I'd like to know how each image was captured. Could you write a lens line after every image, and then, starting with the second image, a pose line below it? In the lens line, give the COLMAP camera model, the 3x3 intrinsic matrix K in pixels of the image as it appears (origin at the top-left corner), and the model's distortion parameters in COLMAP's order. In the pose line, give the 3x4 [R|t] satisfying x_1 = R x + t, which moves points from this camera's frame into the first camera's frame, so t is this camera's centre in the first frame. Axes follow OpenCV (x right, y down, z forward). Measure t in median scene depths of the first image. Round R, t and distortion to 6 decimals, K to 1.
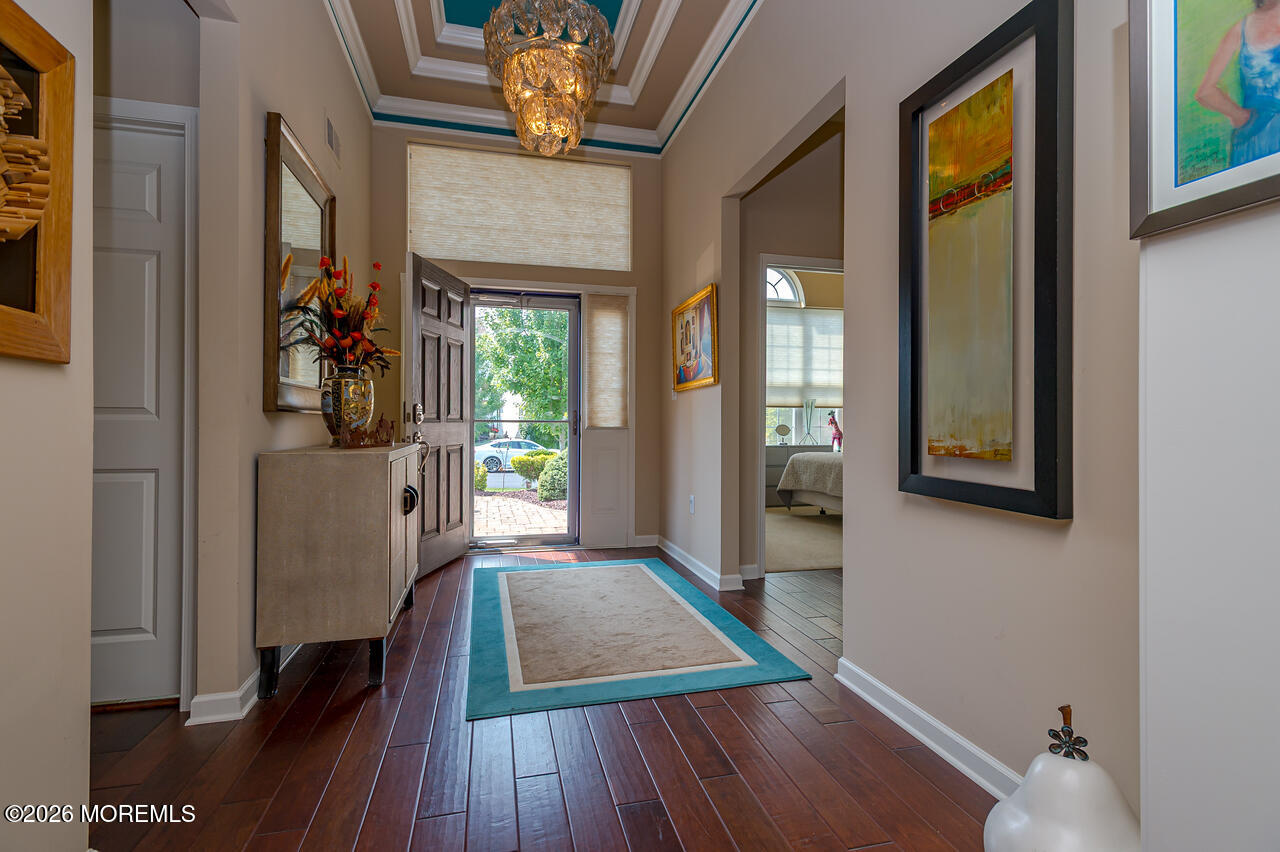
lens RADIAL K [[595.7, 0, 638.9], [0, 595.7, 422.3], [0, 0, 1]] dist [0.013813, -0.003413]
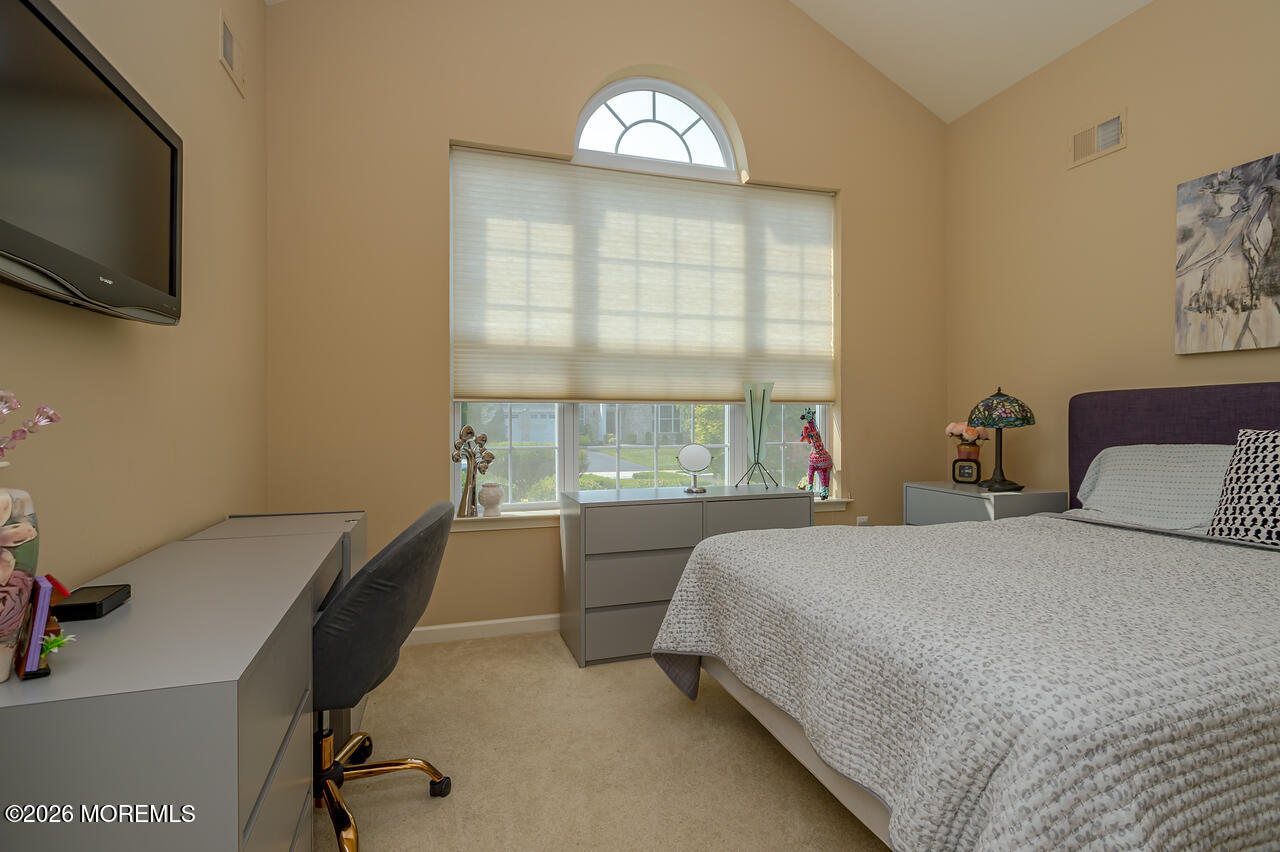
lens RADIAL K [[627.1, 0, 634.5], [0, 627.1, 417.9], [0, 0, 1]] dist [-0.000211, -0.003181]
pose [[0.998044, -0.007807, 0.062027, 0.159831], [0.007238, 0.999930, 0.009398, -0.018452], [-0.062096, -0.008931, 0.998030, 0.525654]]
